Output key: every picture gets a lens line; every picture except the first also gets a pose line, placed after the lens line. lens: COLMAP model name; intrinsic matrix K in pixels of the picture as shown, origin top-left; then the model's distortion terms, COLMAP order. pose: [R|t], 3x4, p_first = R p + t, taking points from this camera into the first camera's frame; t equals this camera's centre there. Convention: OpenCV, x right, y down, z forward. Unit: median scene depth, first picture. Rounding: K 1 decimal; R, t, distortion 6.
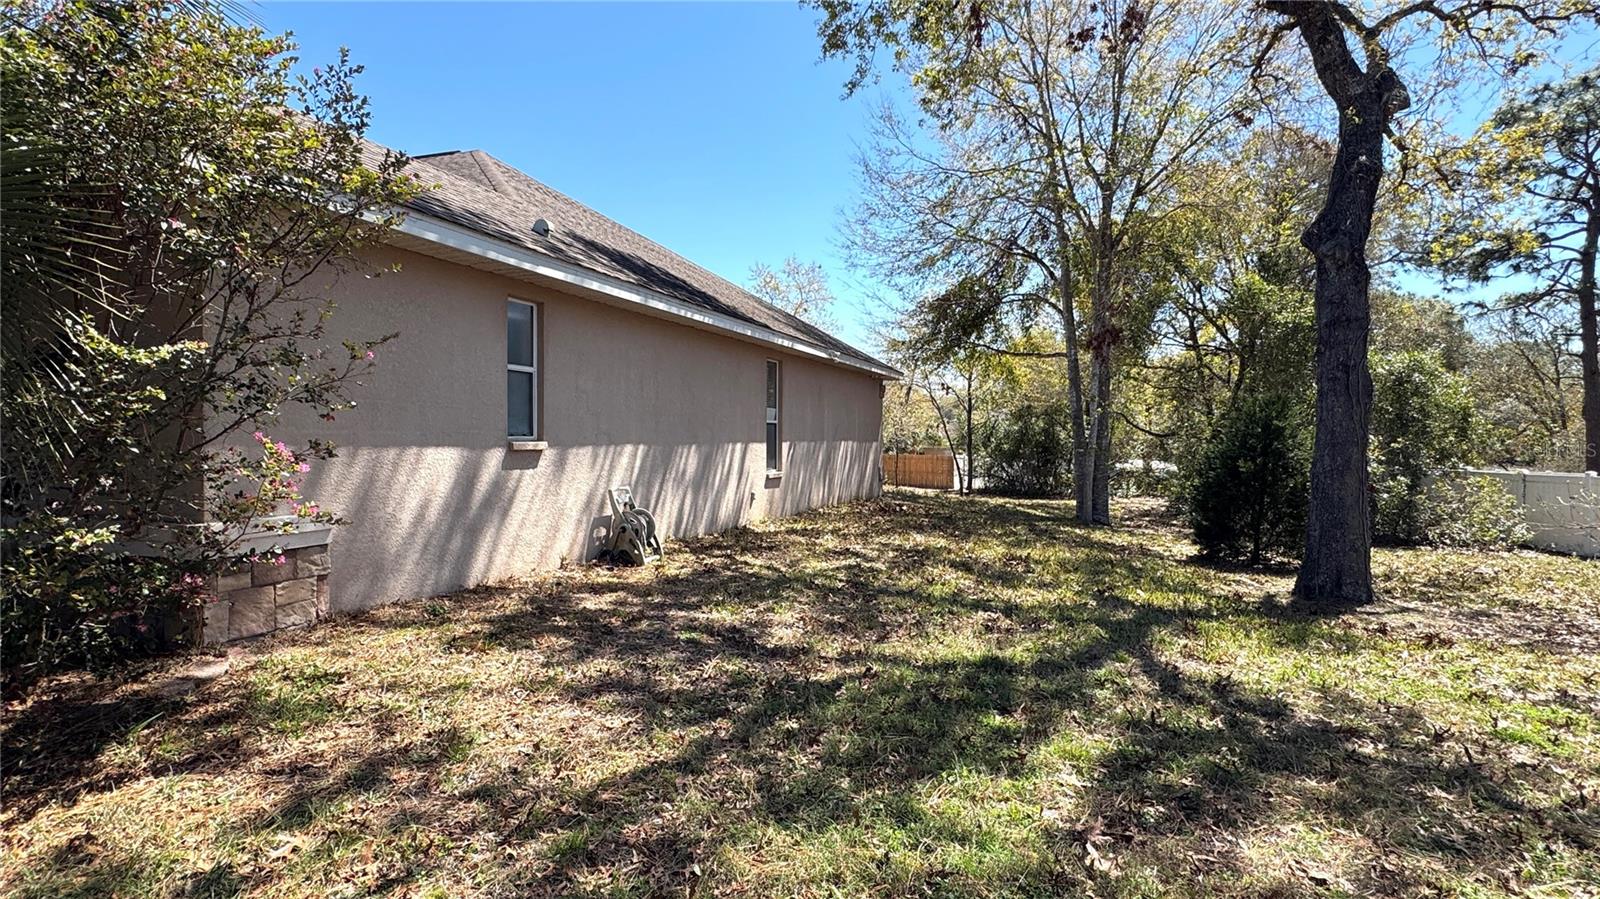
lens RADIAL K [[820.6, 0, 800.0], [0, 820.6, 449.5], [0, 0, 1]] dist [-0.001719, -0.001450]
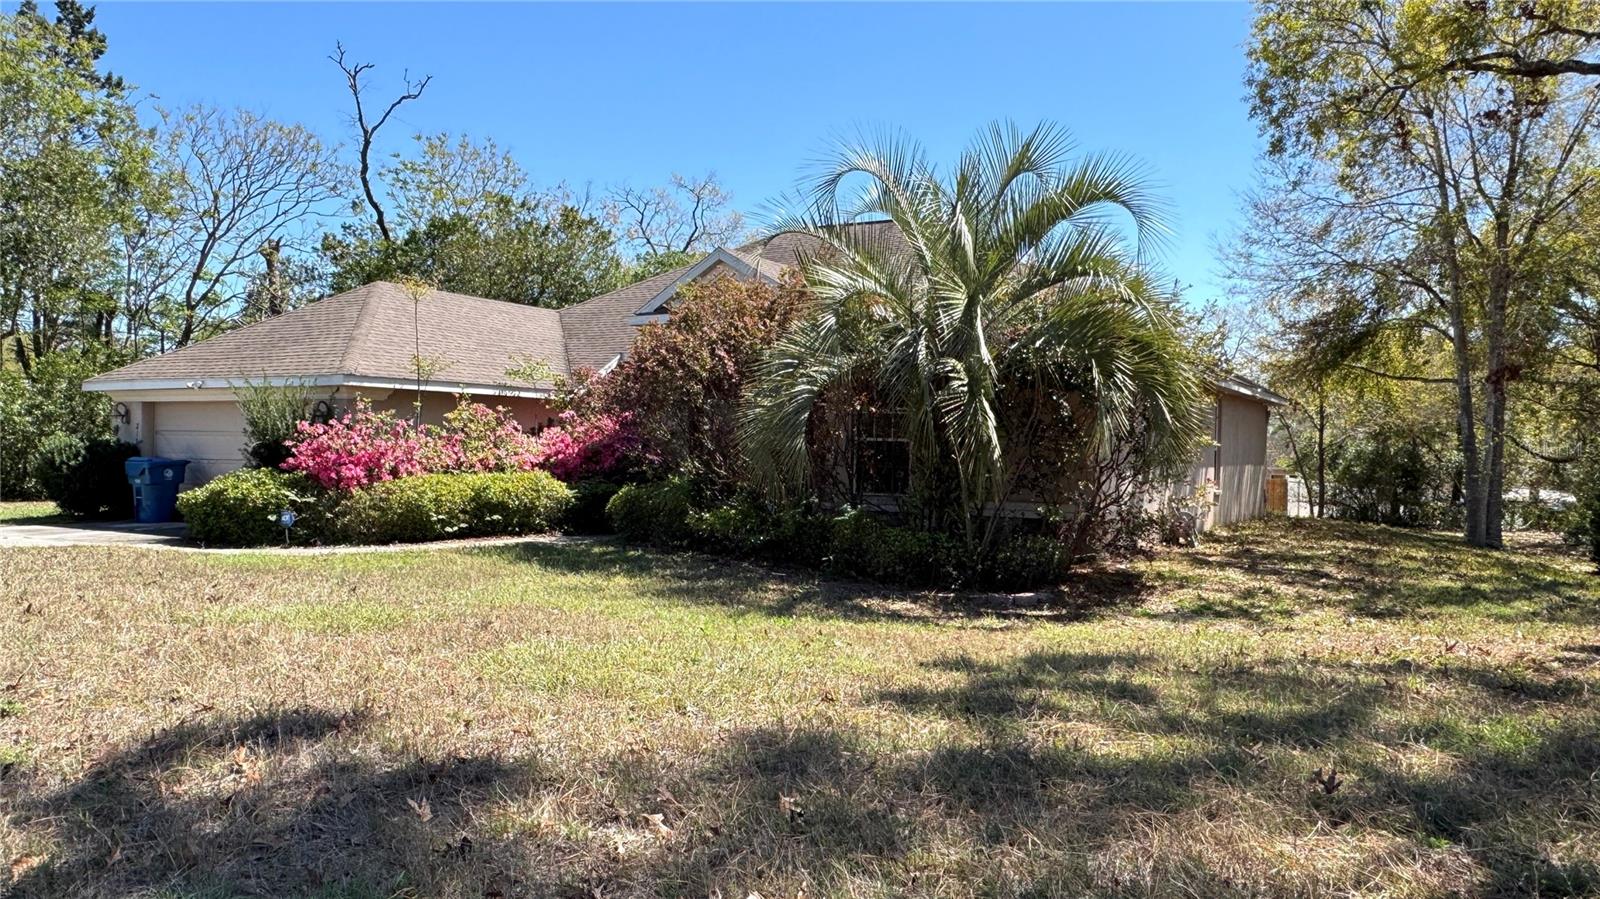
lens RADIAL K [[1138.6, 0, 800.6], [0, 1138.6, 458.0], [0, 0, 1]] dist [0.000258, 0.001624]
pose [[0.985991, 0.012340, -0.166342, -0.212522], [-0.013450, 0.999894, -0.005551, -0.002214], [0.166256, 0.007710, 0.986052, -0.462511]]
